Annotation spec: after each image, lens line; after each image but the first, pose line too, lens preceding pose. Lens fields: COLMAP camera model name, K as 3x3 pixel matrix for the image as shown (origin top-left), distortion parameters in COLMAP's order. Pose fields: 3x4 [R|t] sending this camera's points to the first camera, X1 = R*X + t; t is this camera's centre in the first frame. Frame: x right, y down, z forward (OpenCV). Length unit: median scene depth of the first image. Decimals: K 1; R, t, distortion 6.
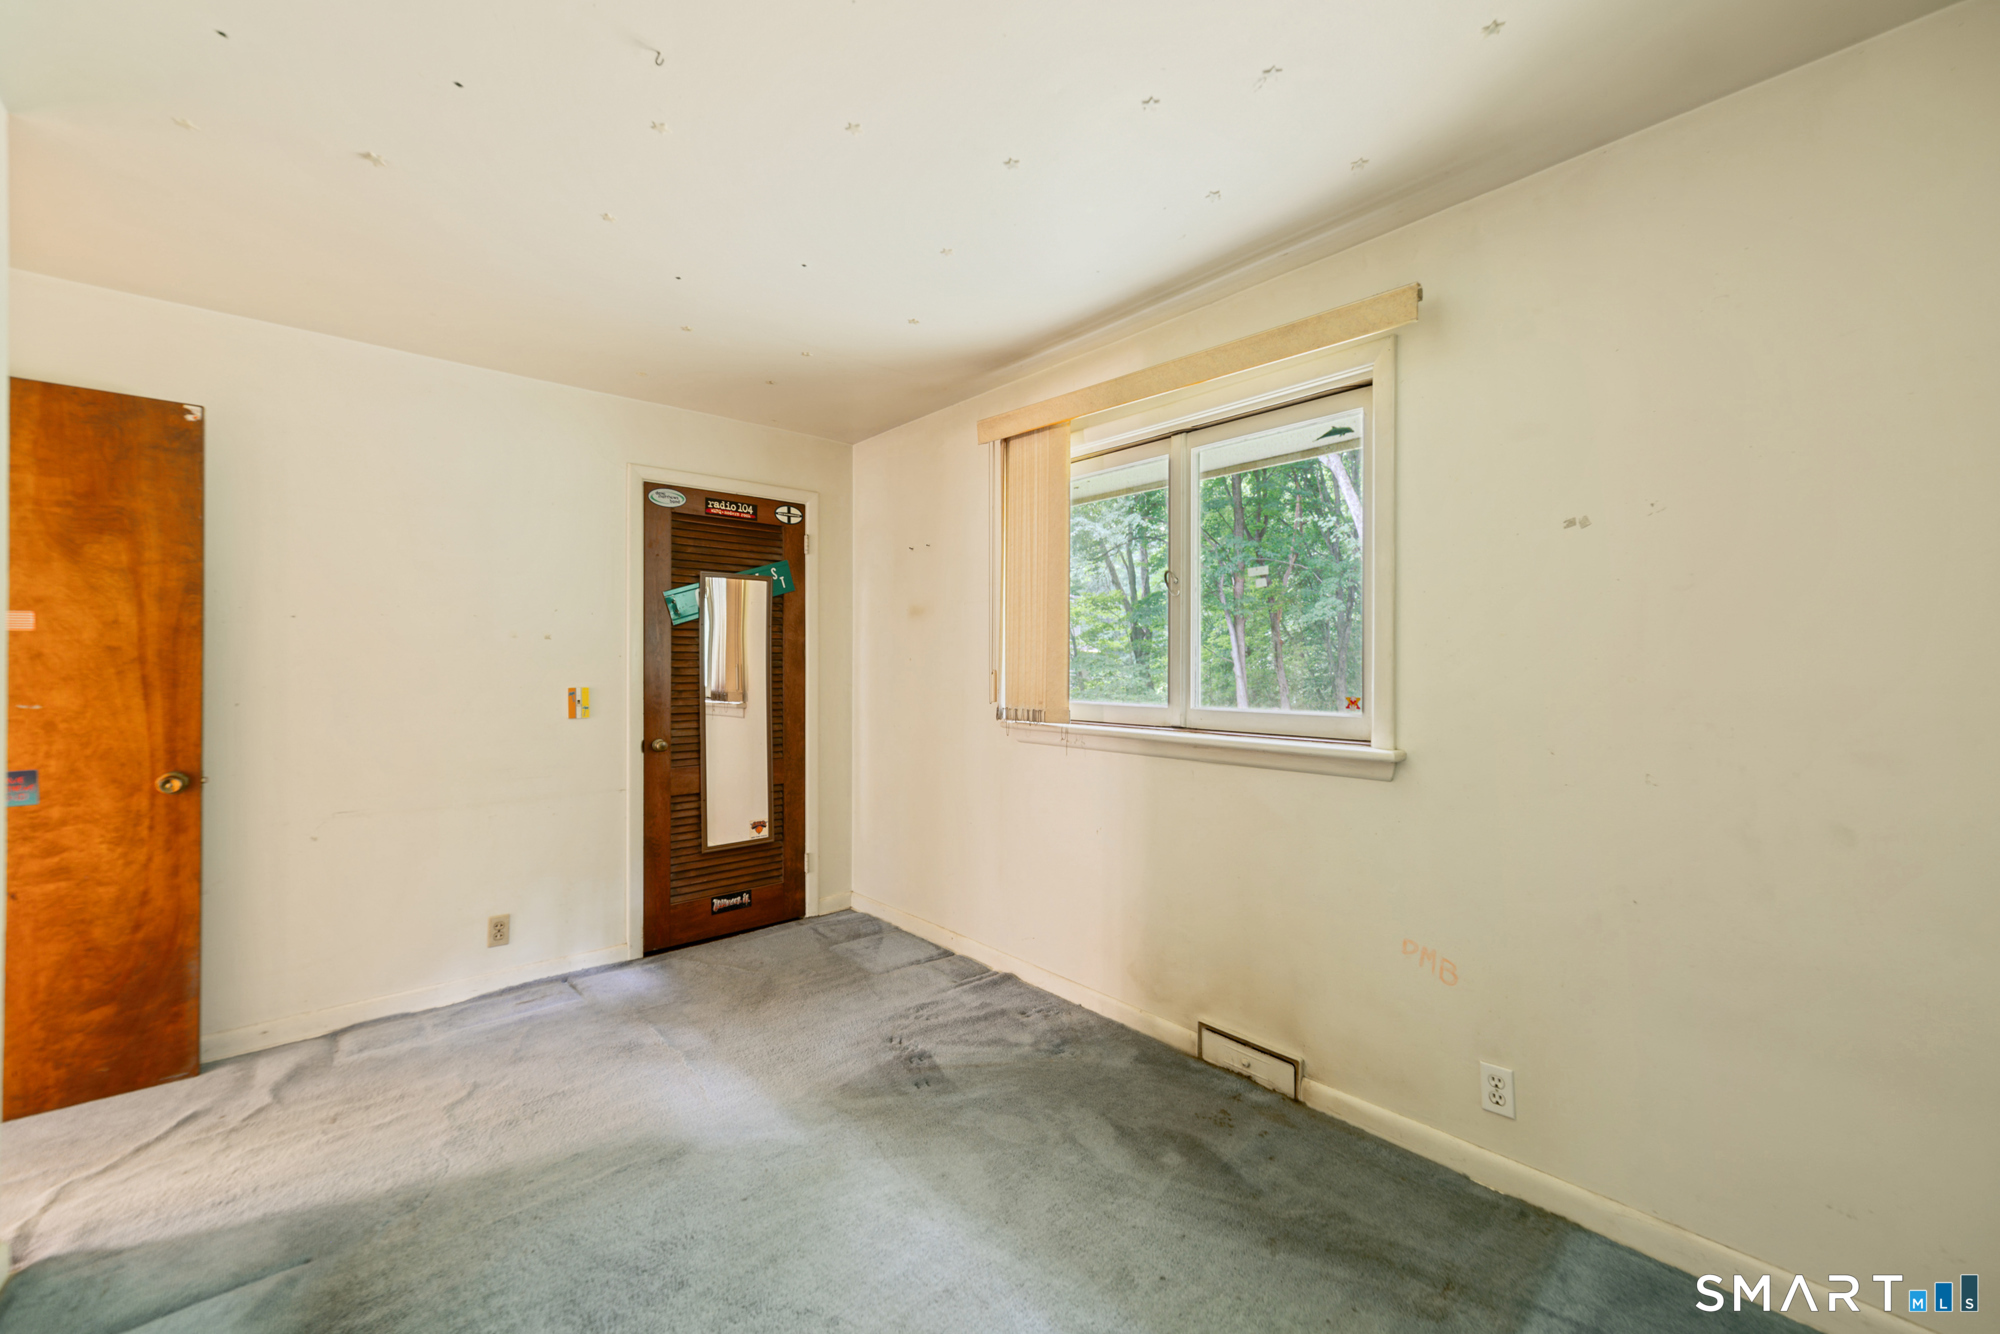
lens RADIAL K [[771.0, 0, 999.4], [0, 771.0, 666.8], [0, 0, 1]] dist [-0.007896, 0.001417]
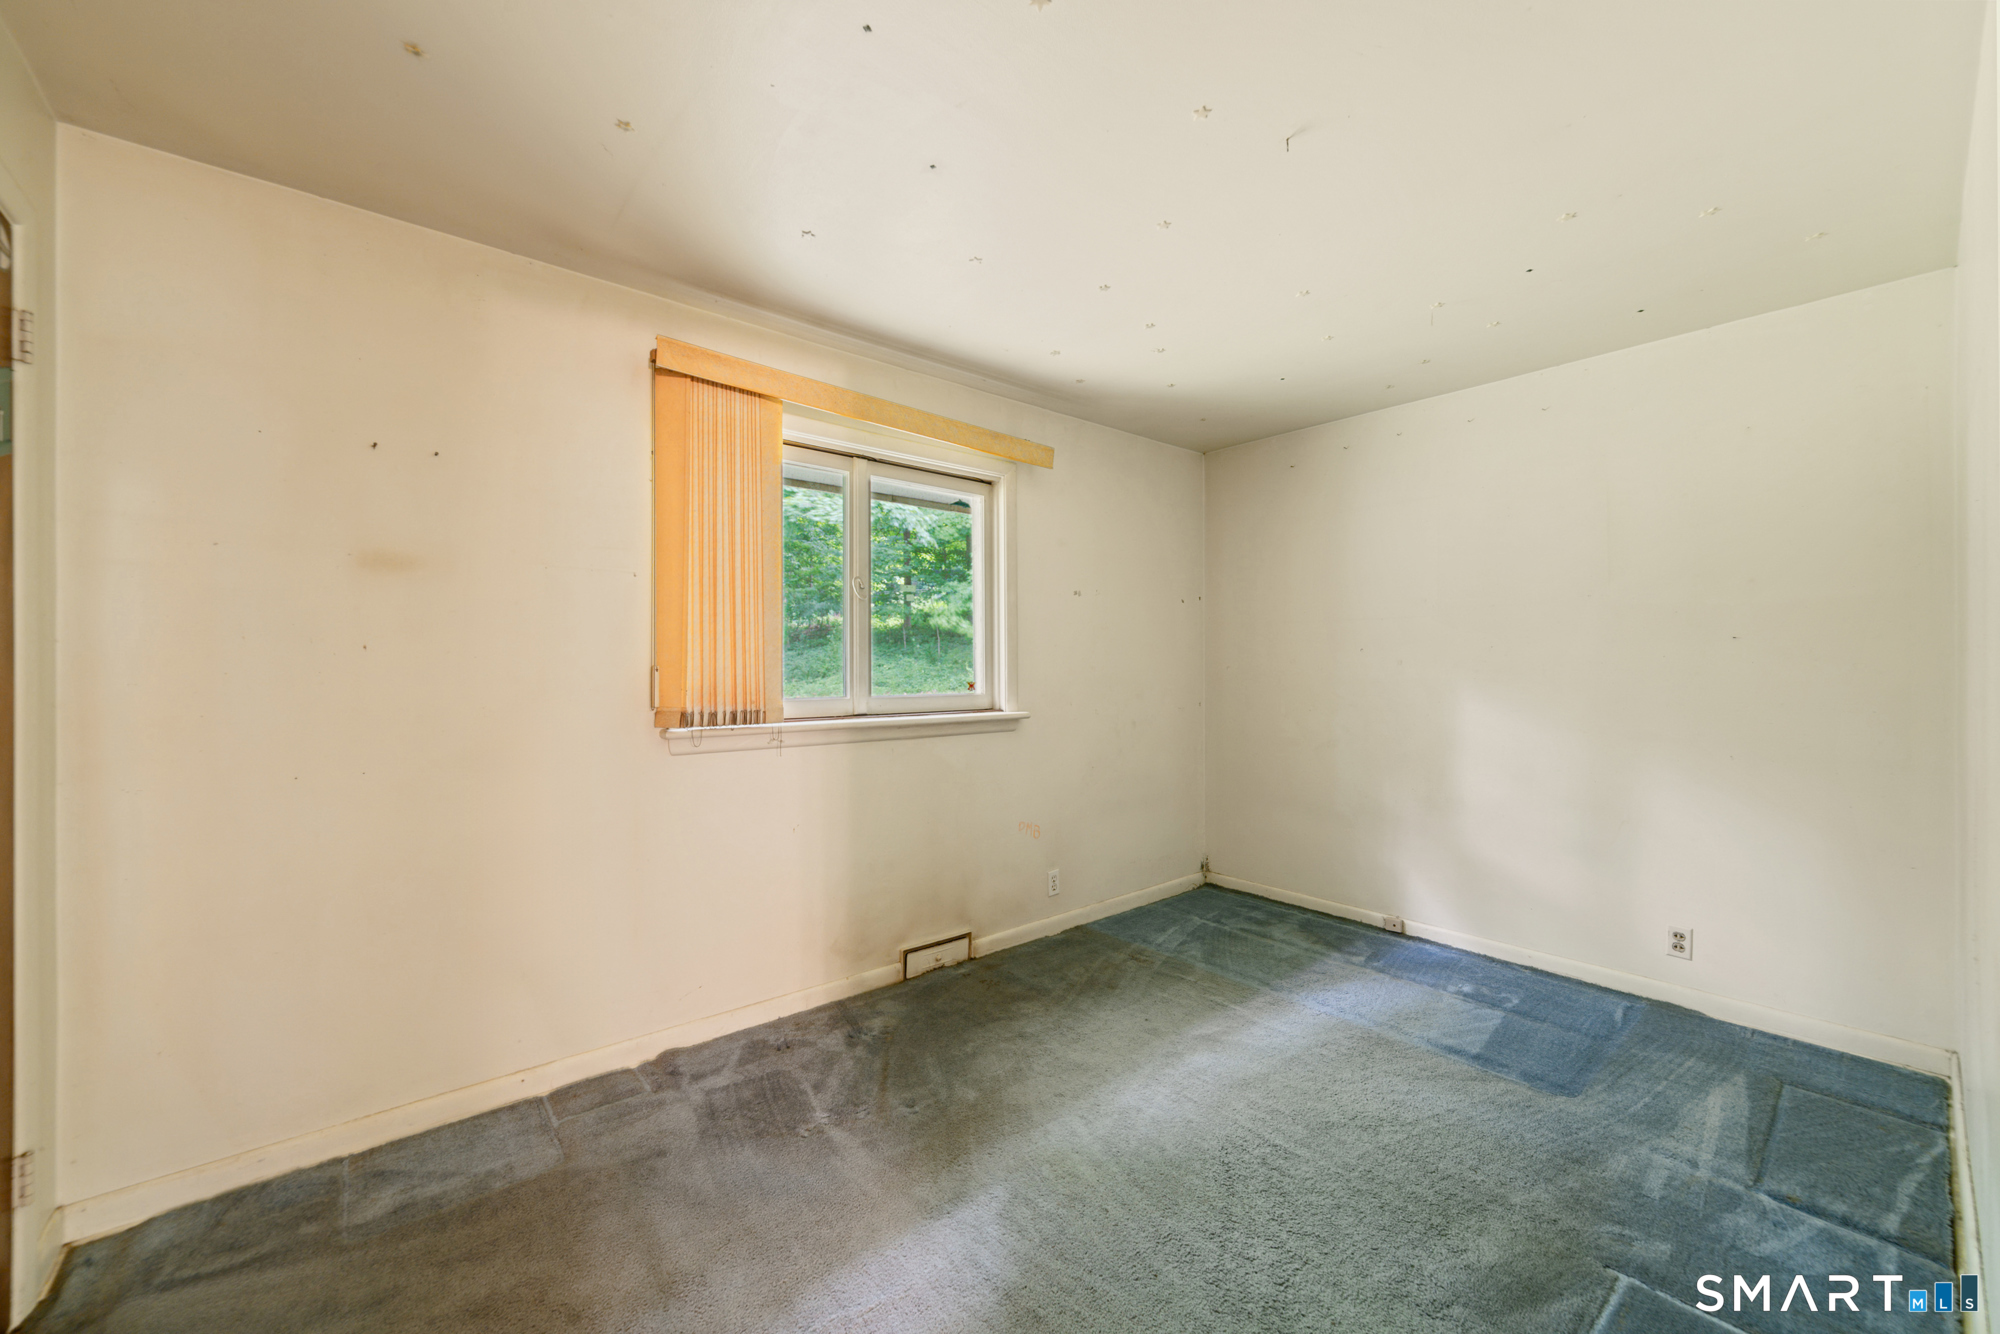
lens RADIAL K [[771.0, 0, 980.8], [0, 771.0, 665.7], [0, 0, 1]] dist [-0.007896, 0.001417]
pose [[0.047481, -0.004369, 0.998863, -0.839126], [-0.000275, 0.999990, 0.004387, 0.000707], [-0.998872, -0.000483, 0.047480, 0.716034]]
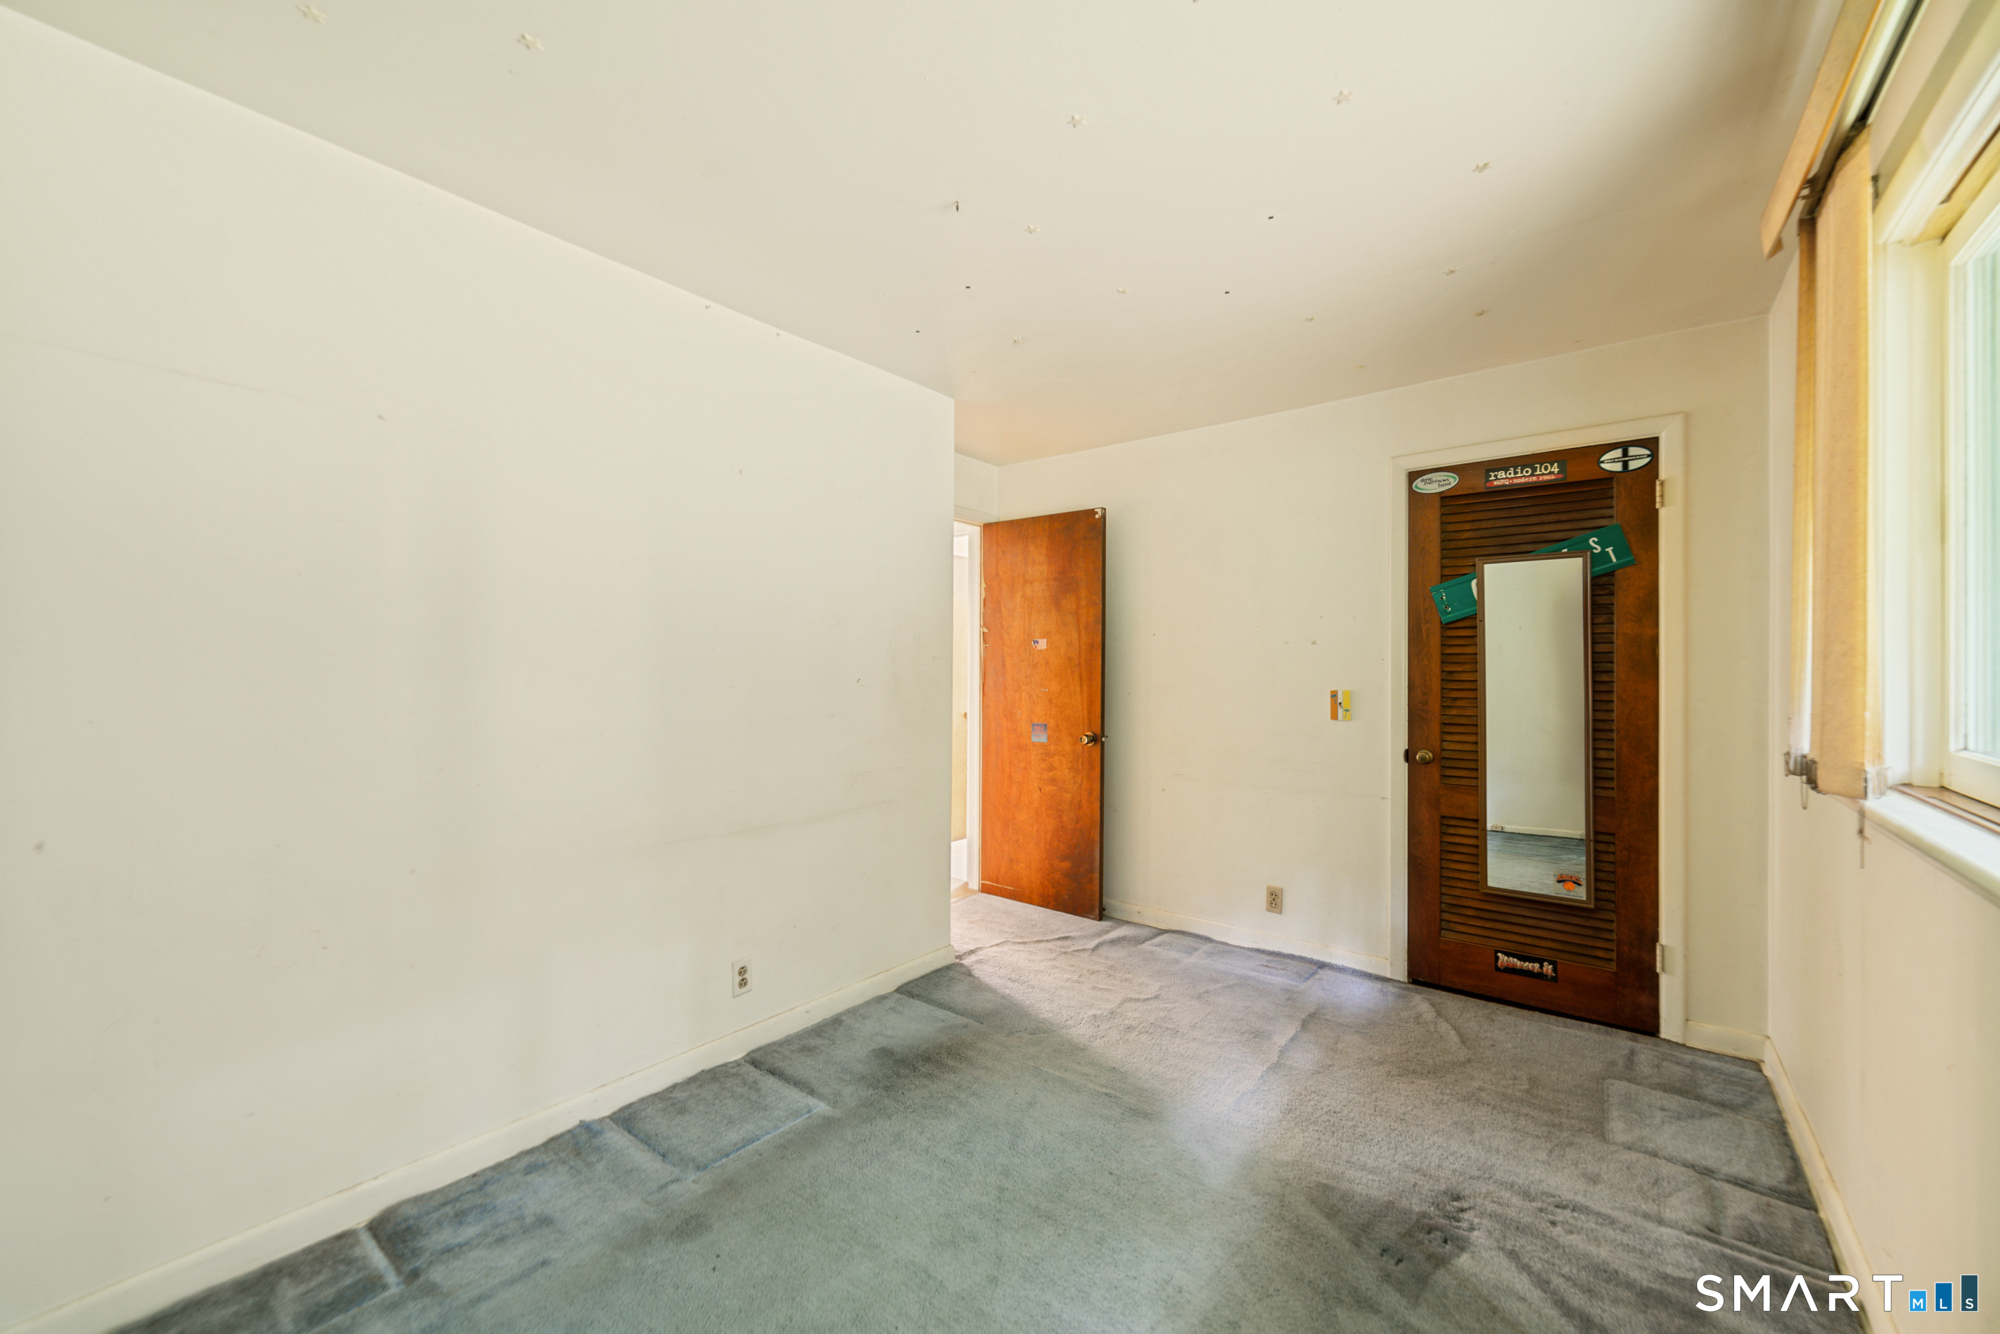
lens RADIAL K [[771.0, 0, 1012.3], [0, 771.0, 666.6], [0, 0, 1]] dist [-0.007896, 0.001417]
pose [[0.188883, -0.000975, -0.981999, 0.436440], [-0.005617, 0.999982, -0.002073, -0.000201], [0.981983, 0.005908, 0.188874, 0.425336]]
